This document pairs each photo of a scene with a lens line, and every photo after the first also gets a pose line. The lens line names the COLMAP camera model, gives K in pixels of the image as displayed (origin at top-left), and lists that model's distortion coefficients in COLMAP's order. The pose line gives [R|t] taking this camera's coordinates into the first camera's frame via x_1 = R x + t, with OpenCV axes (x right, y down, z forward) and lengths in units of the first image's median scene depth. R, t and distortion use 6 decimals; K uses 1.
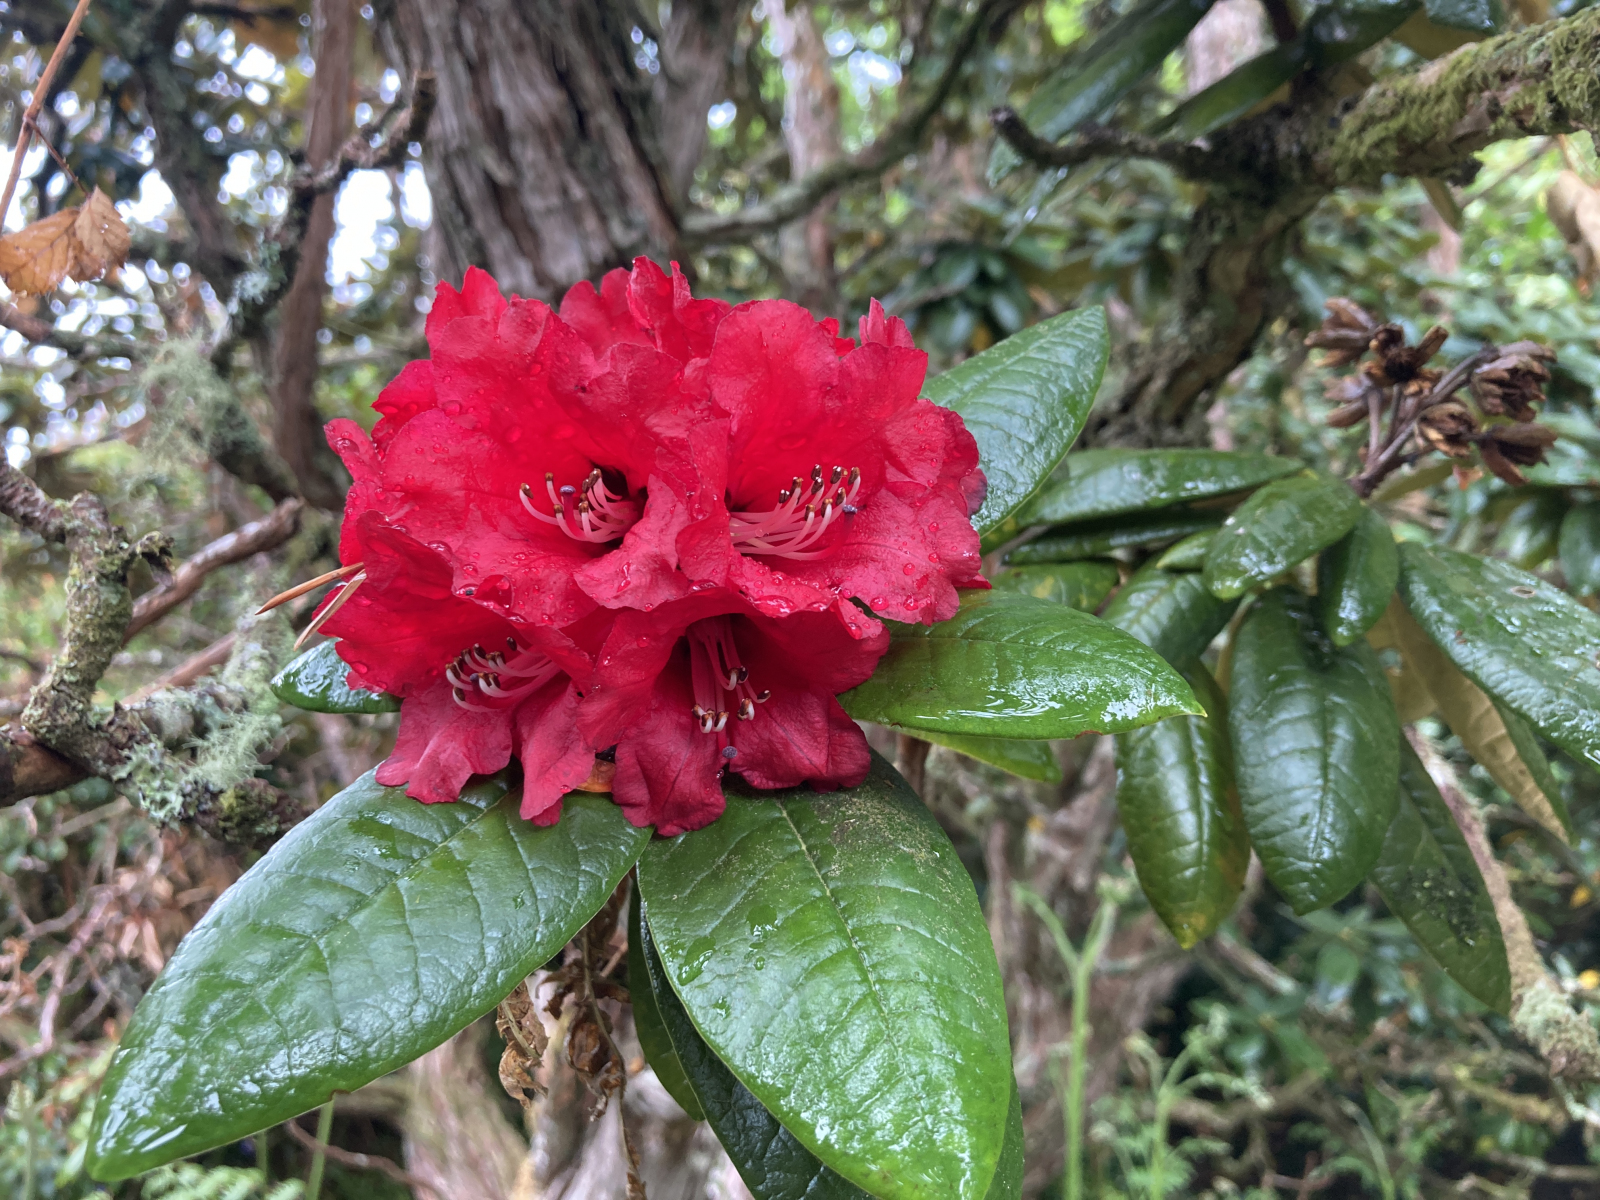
lens RADIAL K [[1319.9, 0, 800.0], [0, 1319.9, 600.0], [0, 0, 1]] dist [0.033193, -0.043078]
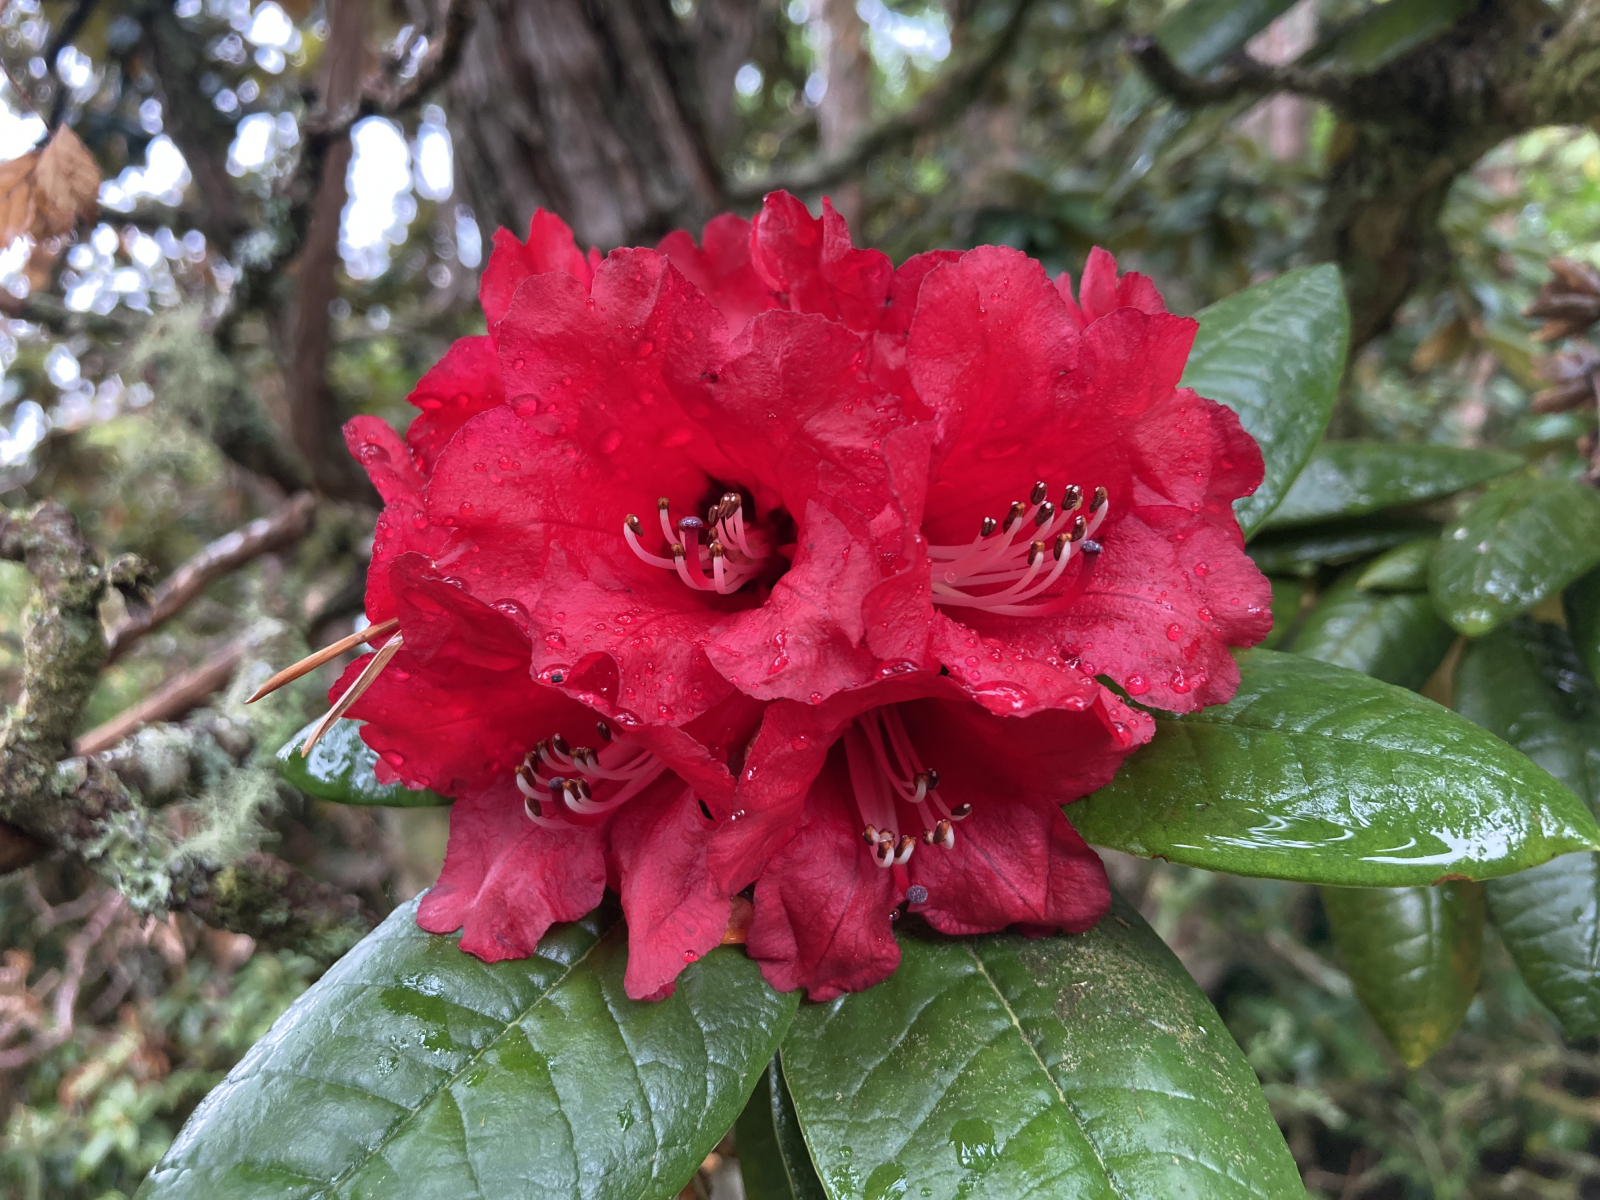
lens RADIAL K [[1325.9, 0, 800.0], [0, 1325.9, 600.0], [0, 0, 1]] dist [0.009230, -0.005174]
pose [[0.999926, 0.000699, -0.012183, -0.073983], [-0.000468, 0.999821, 0.018902, -0.037589], [0.012194, -0.018895, 0.999747, 0.203328]]
